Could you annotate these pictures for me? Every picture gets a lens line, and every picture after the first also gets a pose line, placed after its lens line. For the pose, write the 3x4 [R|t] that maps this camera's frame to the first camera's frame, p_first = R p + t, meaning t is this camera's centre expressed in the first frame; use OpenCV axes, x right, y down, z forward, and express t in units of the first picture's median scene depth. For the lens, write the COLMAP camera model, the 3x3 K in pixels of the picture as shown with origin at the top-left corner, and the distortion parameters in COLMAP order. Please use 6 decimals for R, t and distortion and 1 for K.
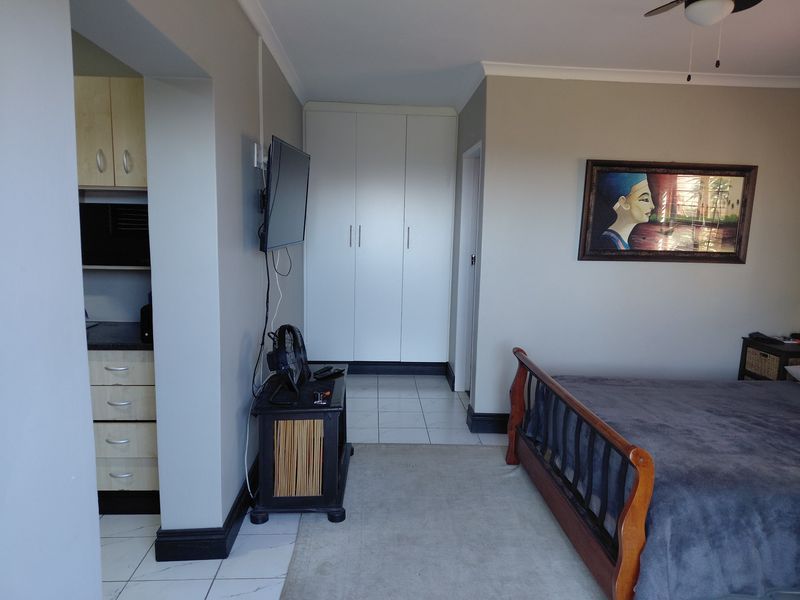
lens RADIAL K [[584.0, 0, 412.0], [0, 584.0, 307.0], [0, 0, 1]] dist [0.063593, -0.127425]
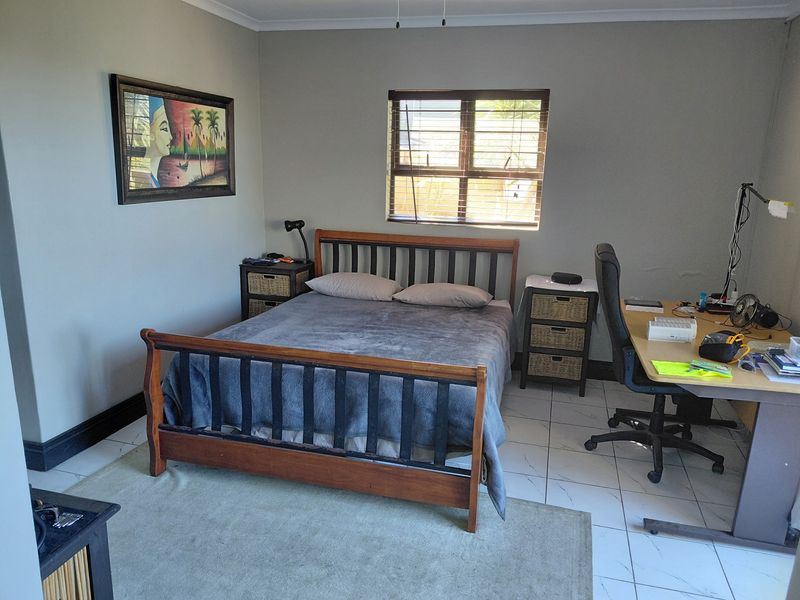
lens RADIAL K [[584.0, 0, 412.0], [0, 584.0, 307.0], [0, 0, 1]] dist [0.063593, -0.127425]
pose [[0.318574, -0.243113, 0.916191, -0.350182], [0.116736, 0.969255, 0.216603, -0.071870], [-0.940682, 0.037948, 0.337159, 0.366147]]
